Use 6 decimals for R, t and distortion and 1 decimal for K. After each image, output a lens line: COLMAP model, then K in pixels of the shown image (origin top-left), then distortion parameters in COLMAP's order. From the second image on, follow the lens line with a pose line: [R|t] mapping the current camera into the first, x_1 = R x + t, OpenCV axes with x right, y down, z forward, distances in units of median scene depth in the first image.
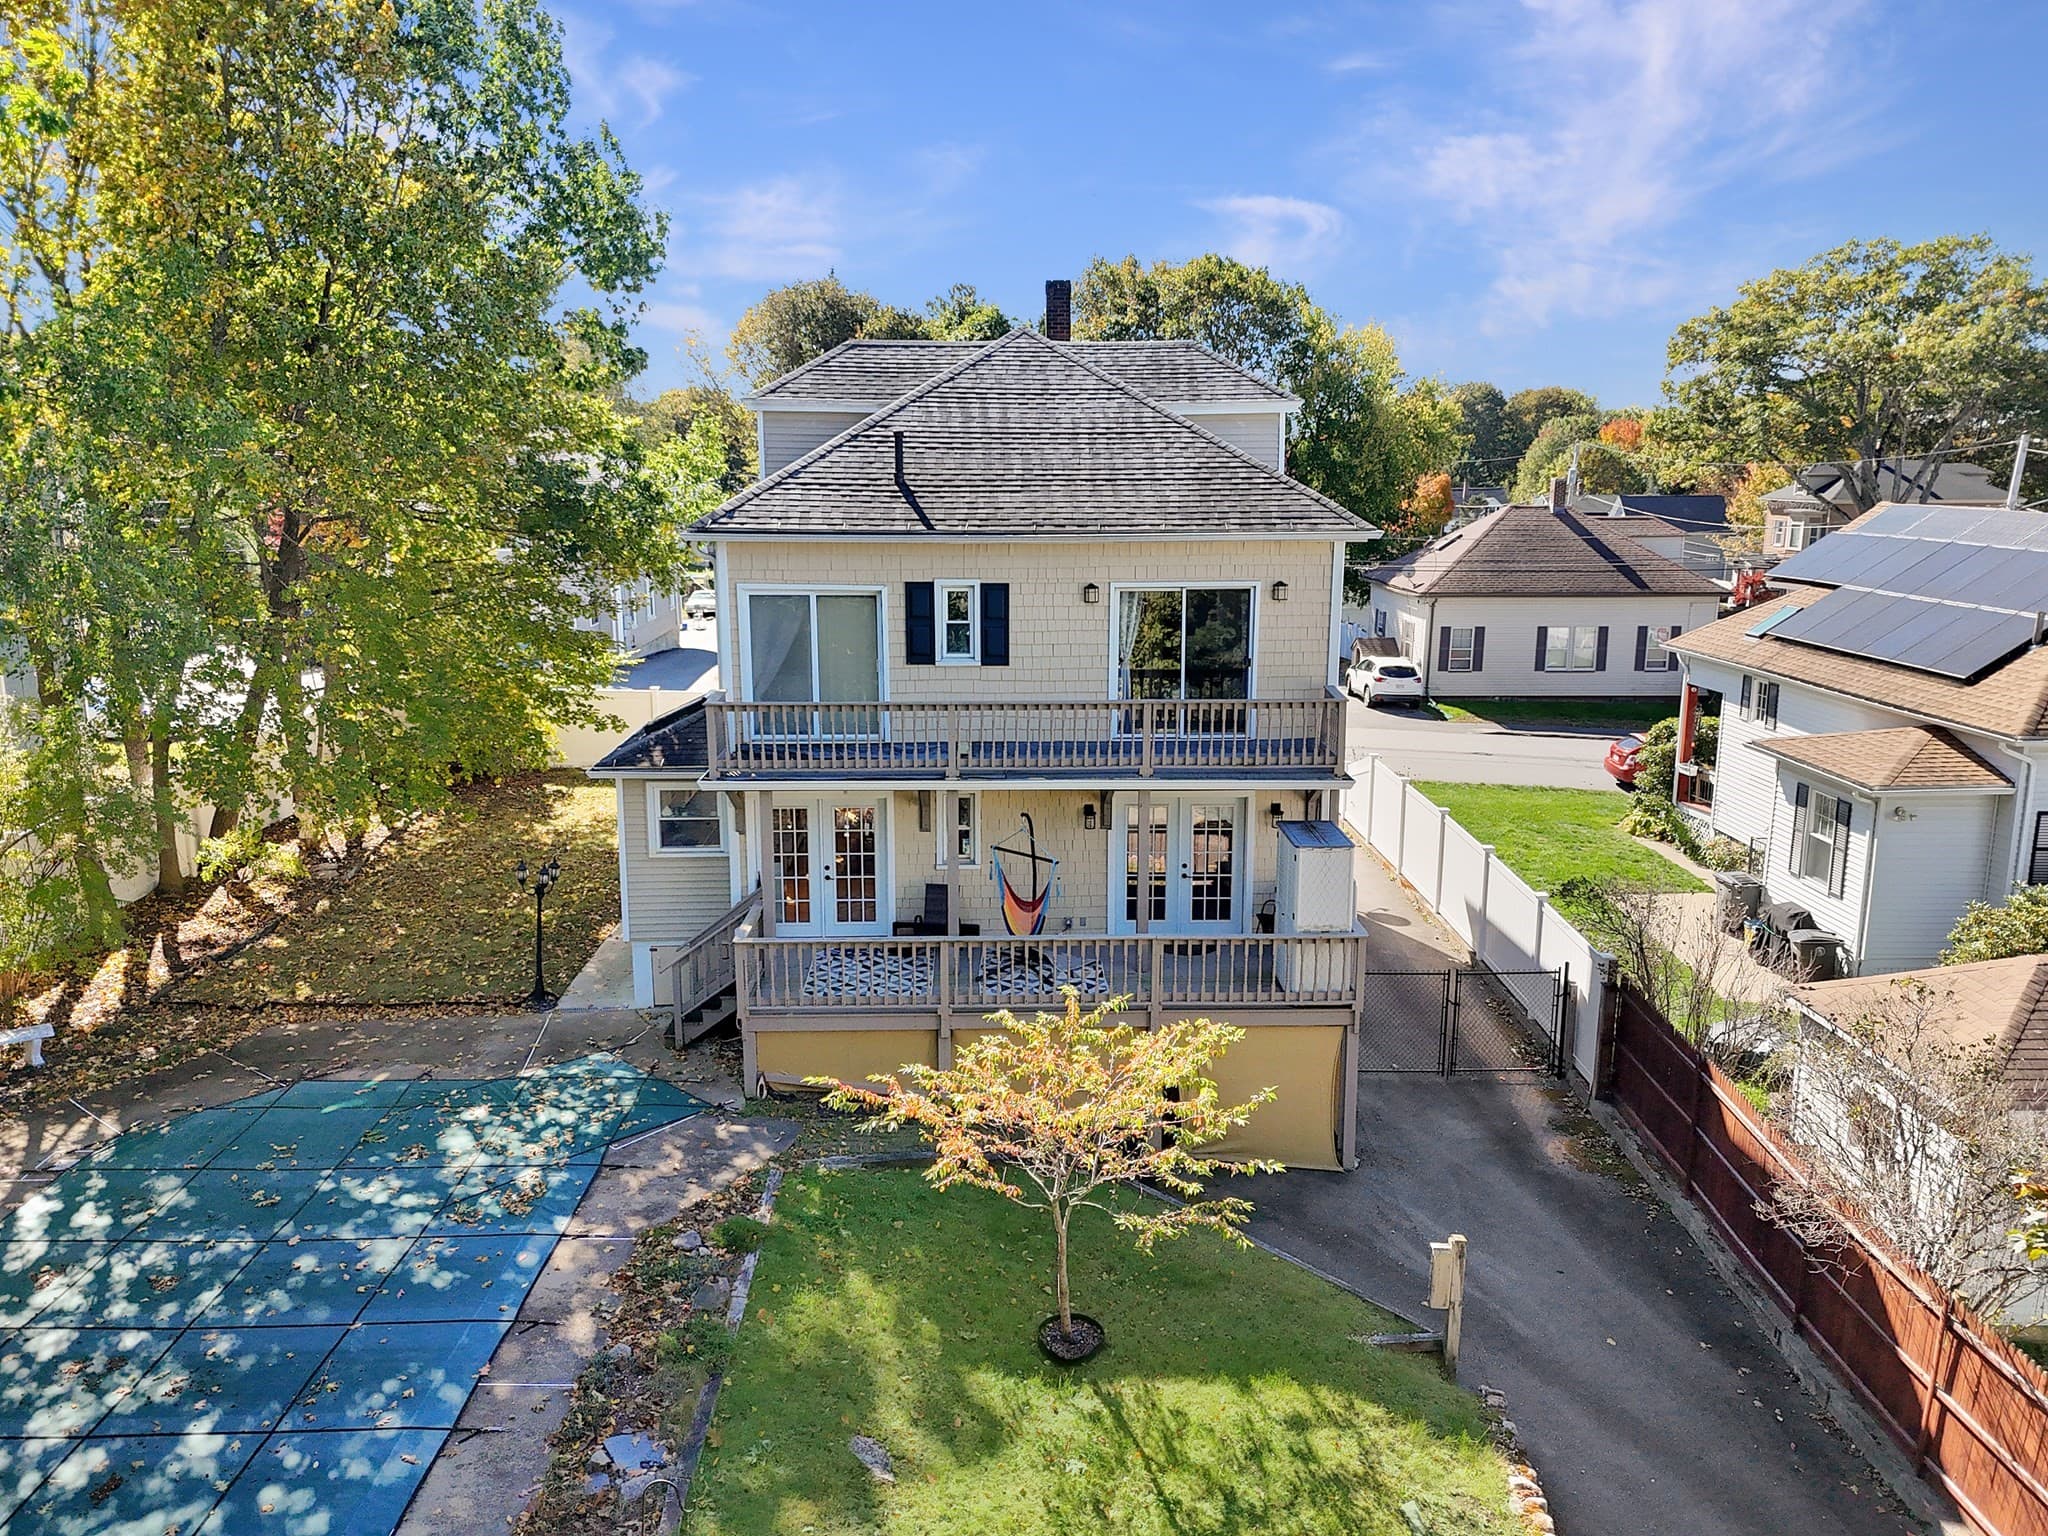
lens RADIAL K [[1482.0, 0, 1024.0], [0, 1482.0, 768.0], [0, 0, 1]] dist [0.083166, -0.077189]
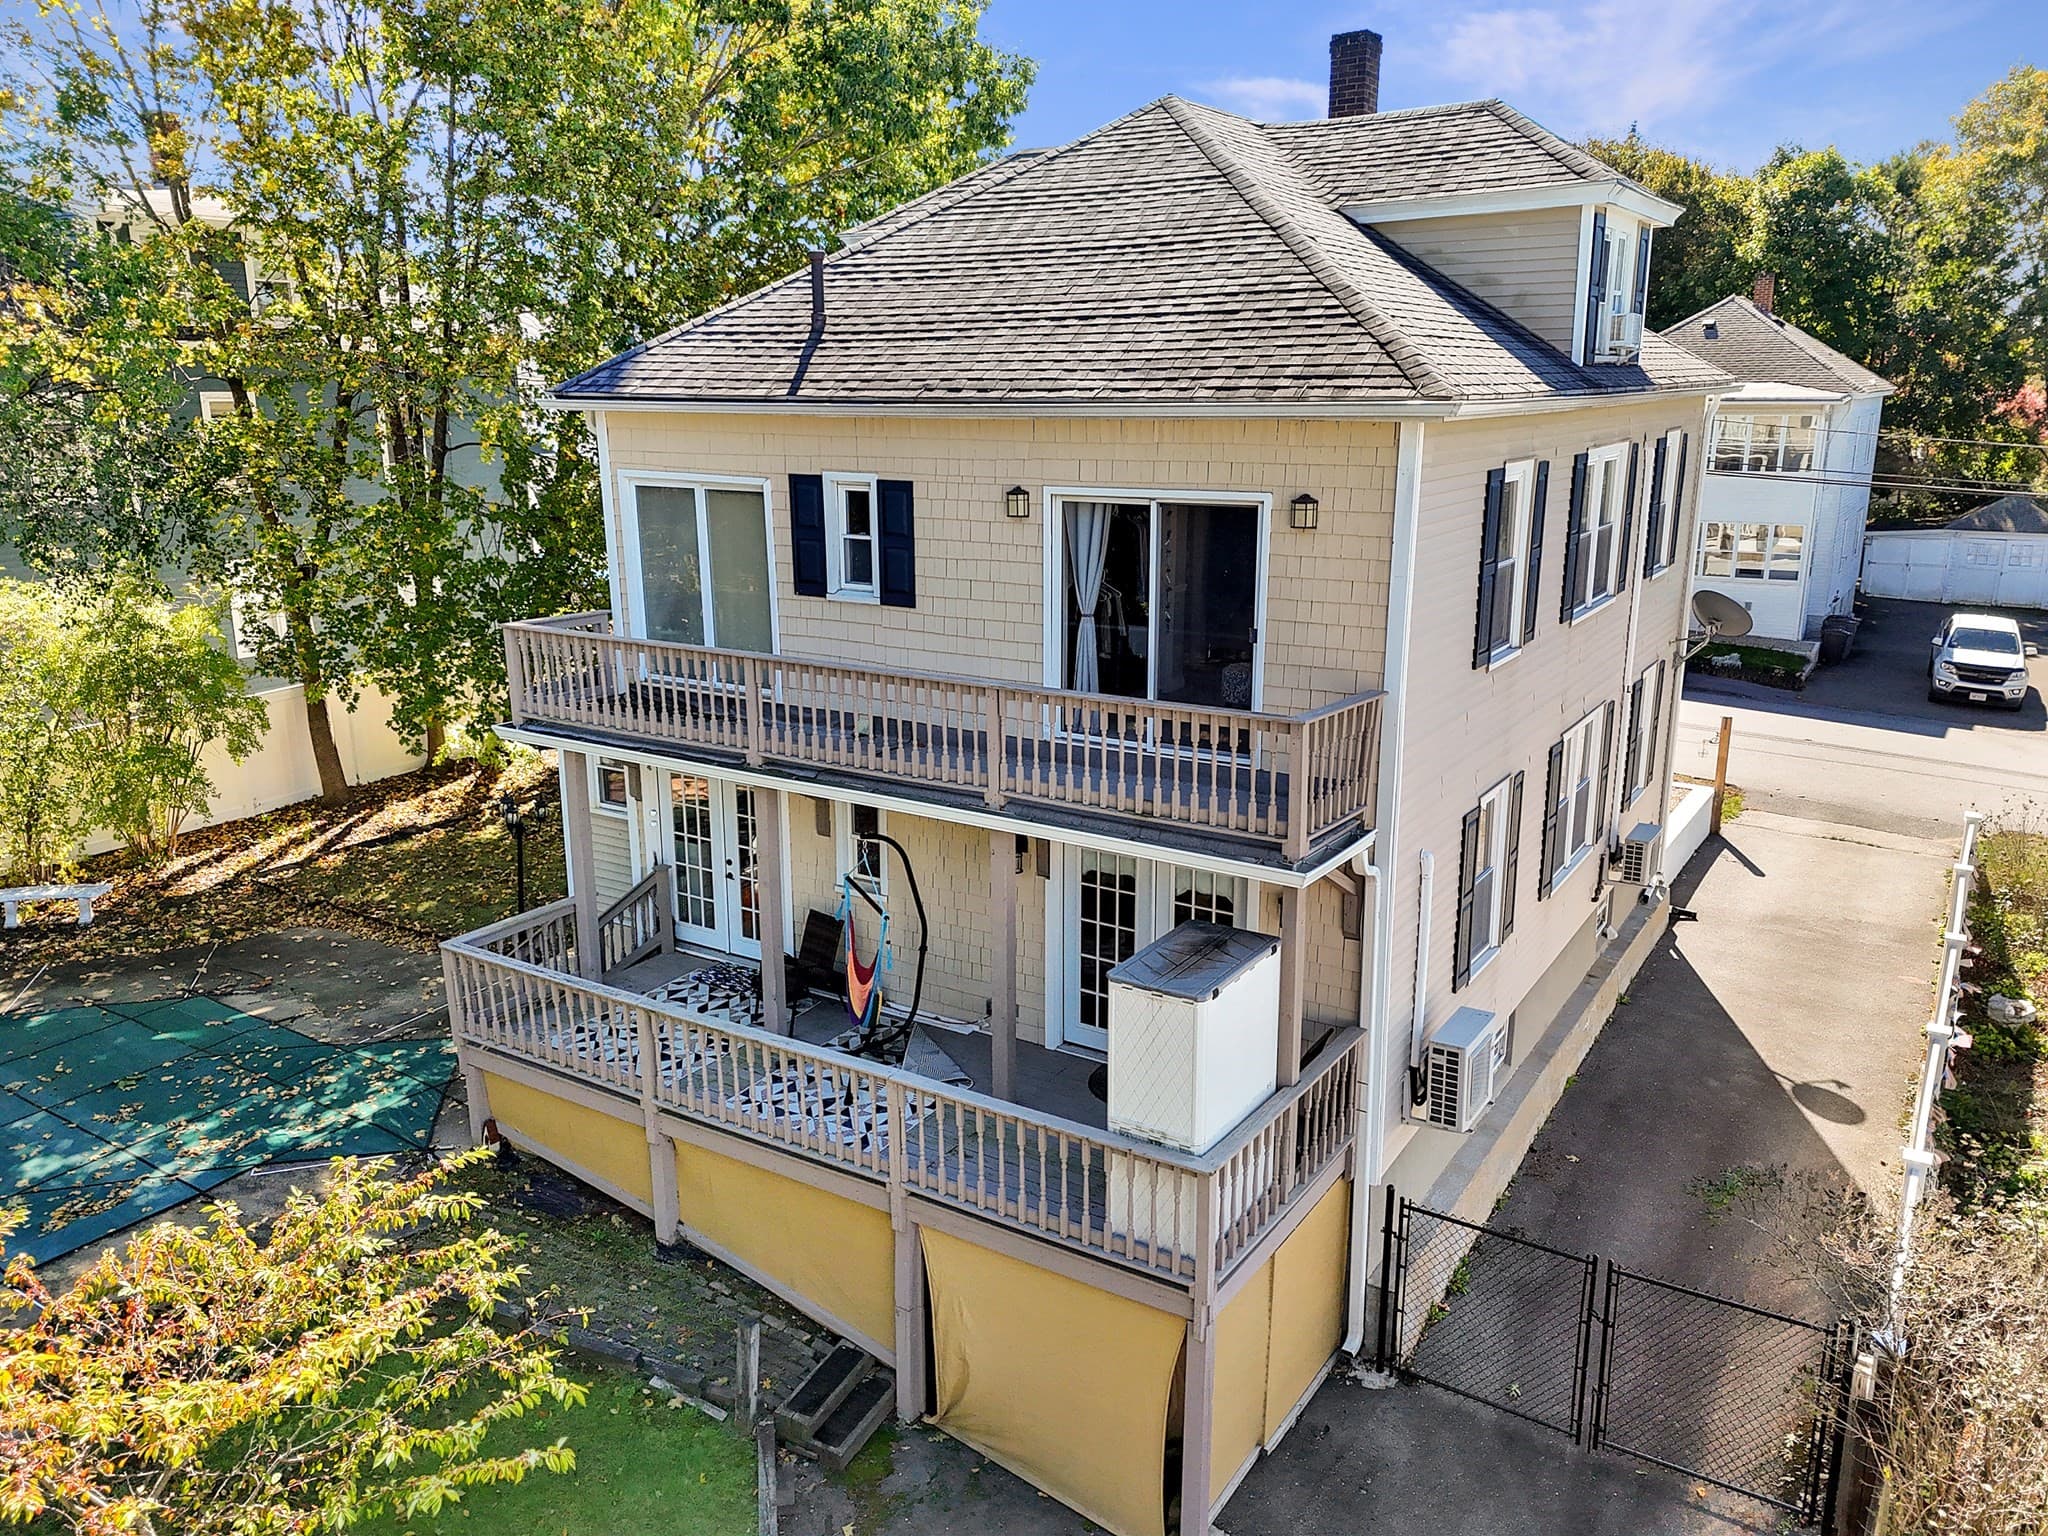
lens RADIAL K [[1482.0, 0, 1024.0], [0, 1482.0, 768.0], [0, 0, 1]] dist [0.083166, -0.077189]
pose [[0.826677, 0.136109, -0.545967, 0.390177], [-0.106944, 0.990622, 0.085031, -0.058830], [0.552420, -0.011906, 0.833481, 0.465269]]
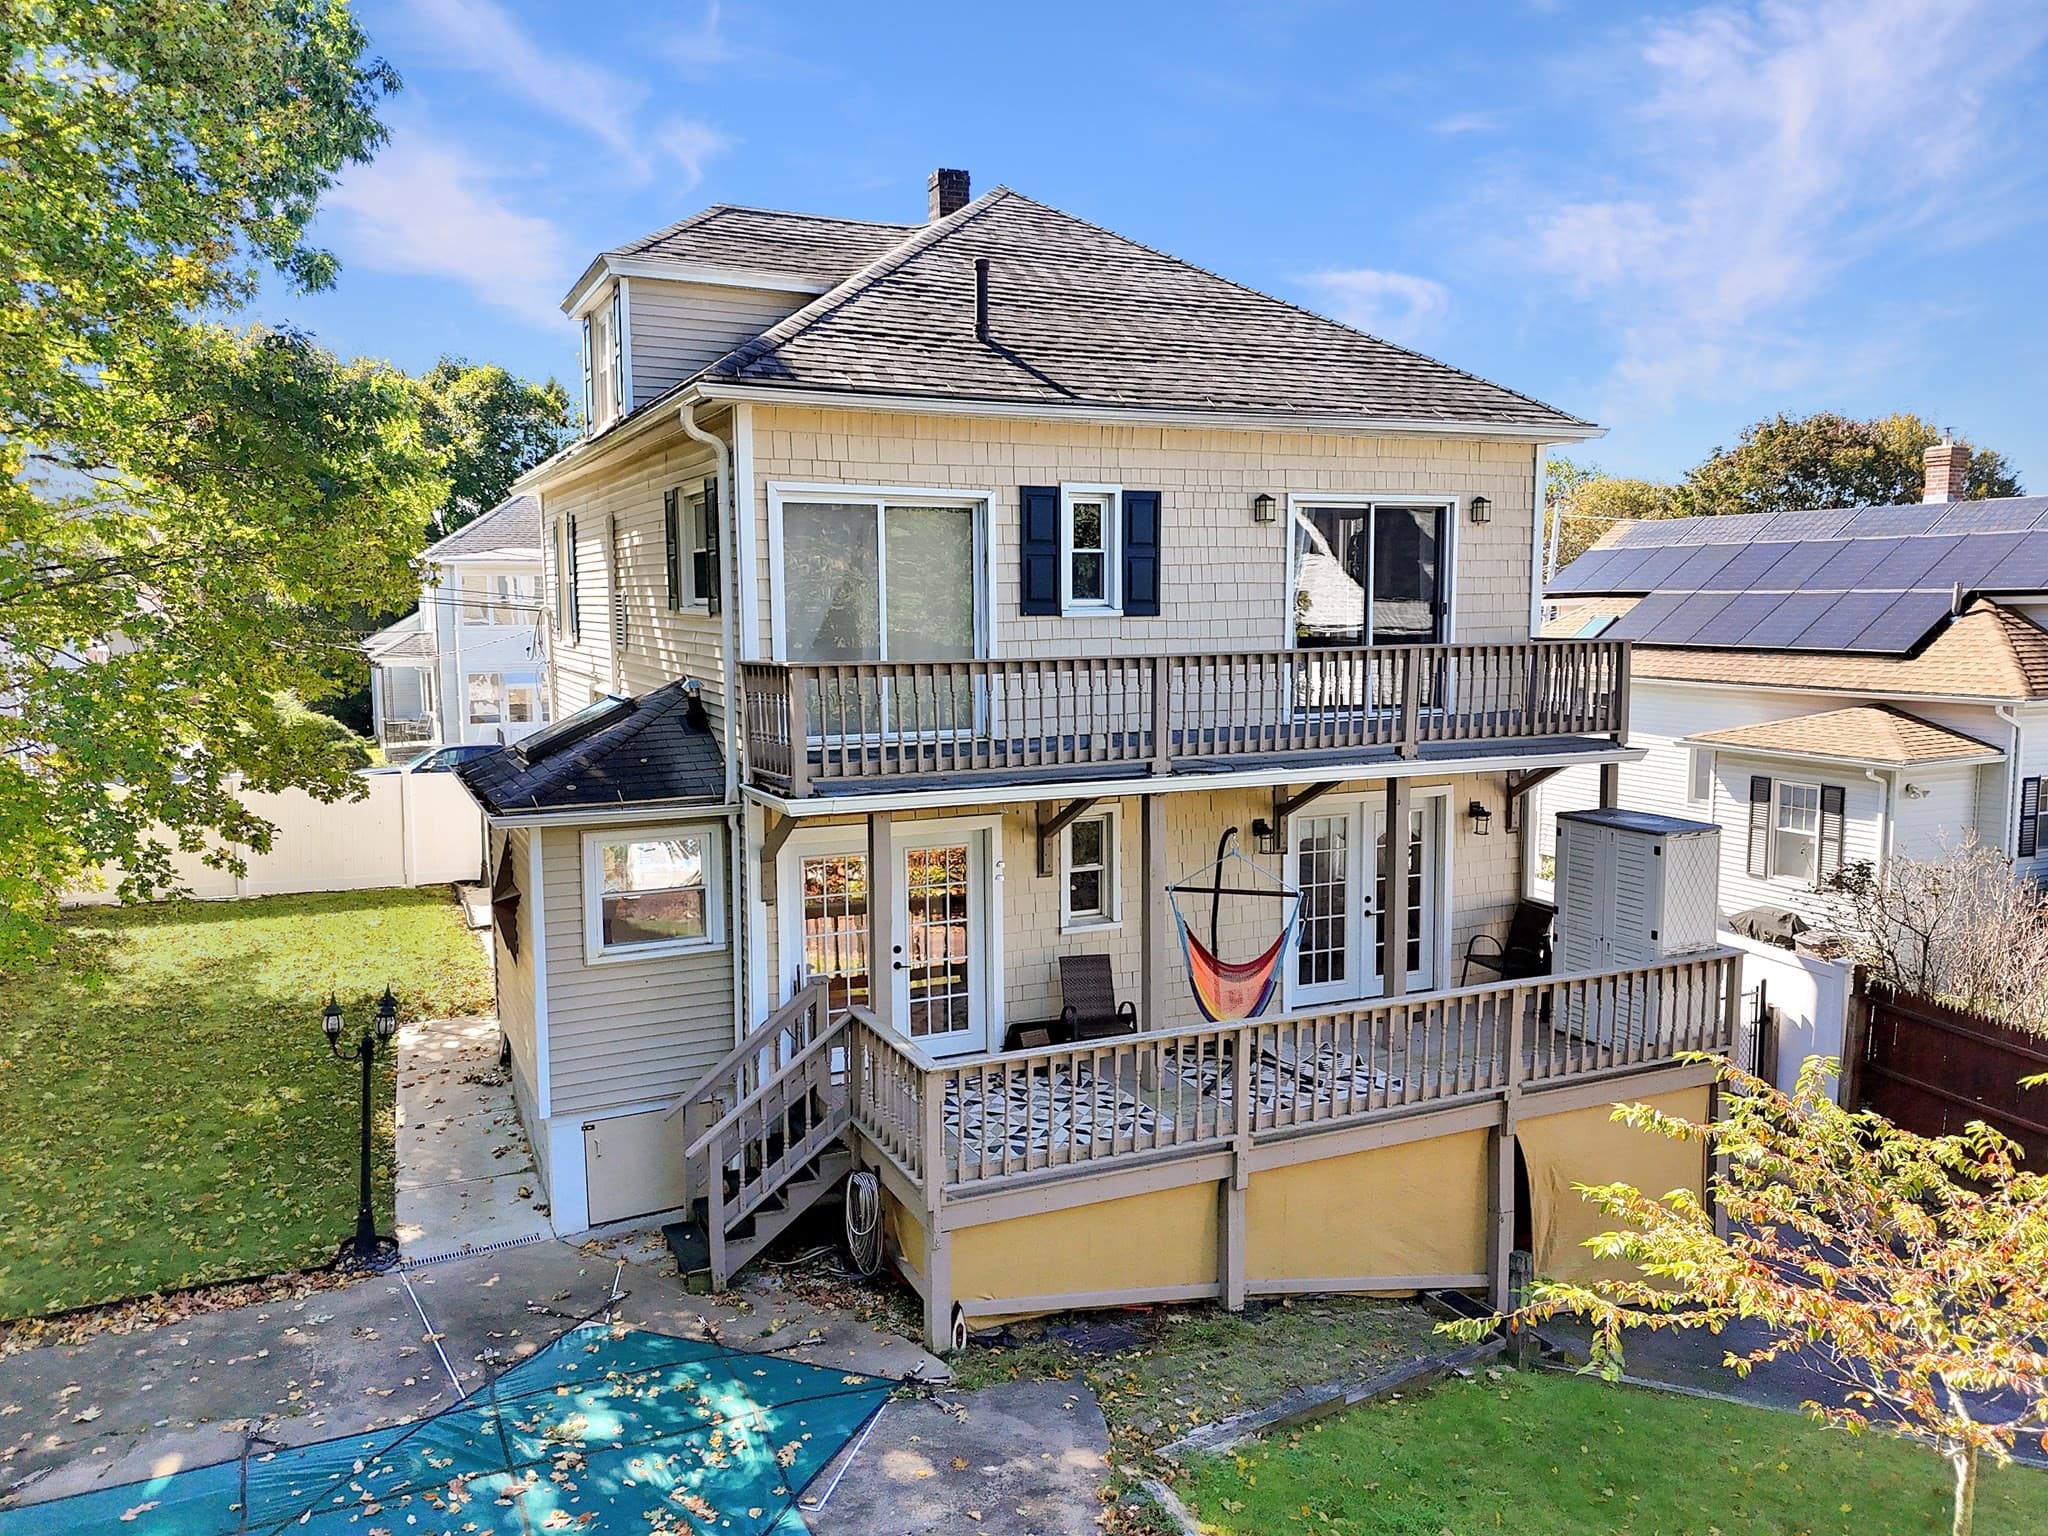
lens RADIAL K [[1482.0, 0, 1024.0], [0, 1482.0, 768.0], [0, 0, 1]] dist [0.083166, -0.077189]
pose [[0.920648, -0.051895, 0.386929, -0.322194], [0.085772, 0.993796, -0.070795, 0.040489], [-0.380855, 0.098365, 0.919388, 0.403231]]
